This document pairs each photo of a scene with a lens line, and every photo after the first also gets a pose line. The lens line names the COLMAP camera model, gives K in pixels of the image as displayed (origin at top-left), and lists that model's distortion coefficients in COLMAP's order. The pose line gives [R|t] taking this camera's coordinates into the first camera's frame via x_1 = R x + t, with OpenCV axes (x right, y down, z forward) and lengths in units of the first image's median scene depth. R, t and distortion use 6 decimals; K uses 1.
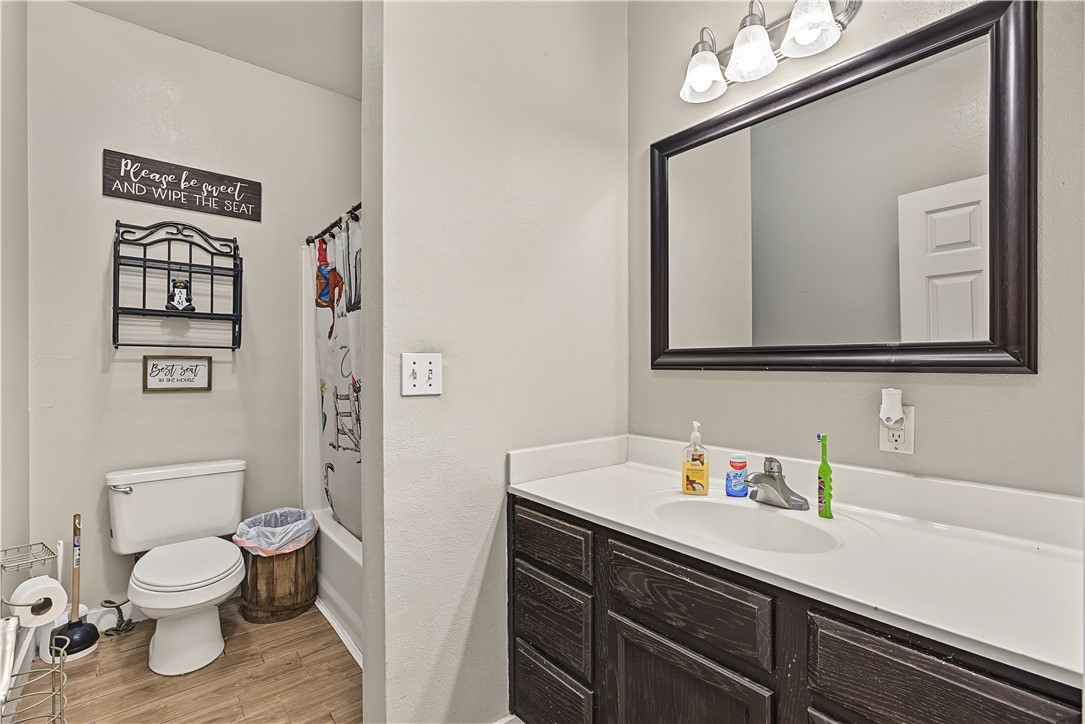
lens RADIAL K [[490.2, 0, 543.6], [0, 490.2, 365.8], [0, 0, 1]] dist [-0.000676, 0.002349]
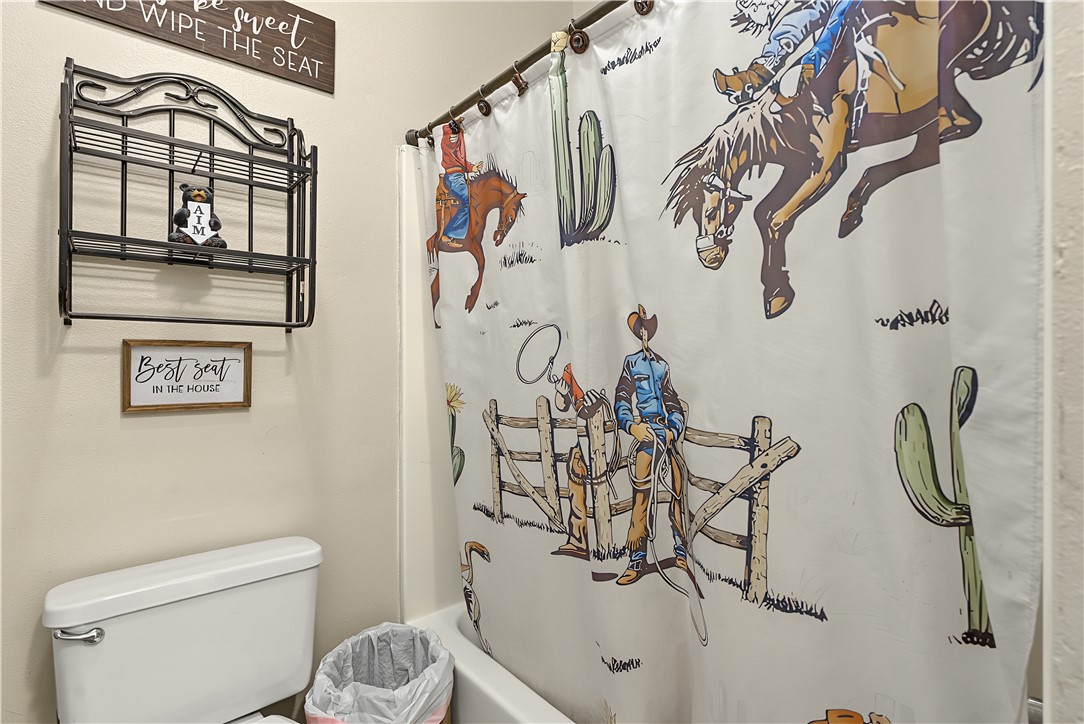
lens RADIAL K [[536.3, 0, 543.1], [0, 536.3, 359.7], [0, 0, 1]] dist [0.002705, -0.002066]
pose [[0.999968, -0.001232, 0.007907, -0.385251], [0.001197, 0.999990, 0.004410, -0.002597], [-0.007913, -0.004400, 0.999959, 0.443032]]
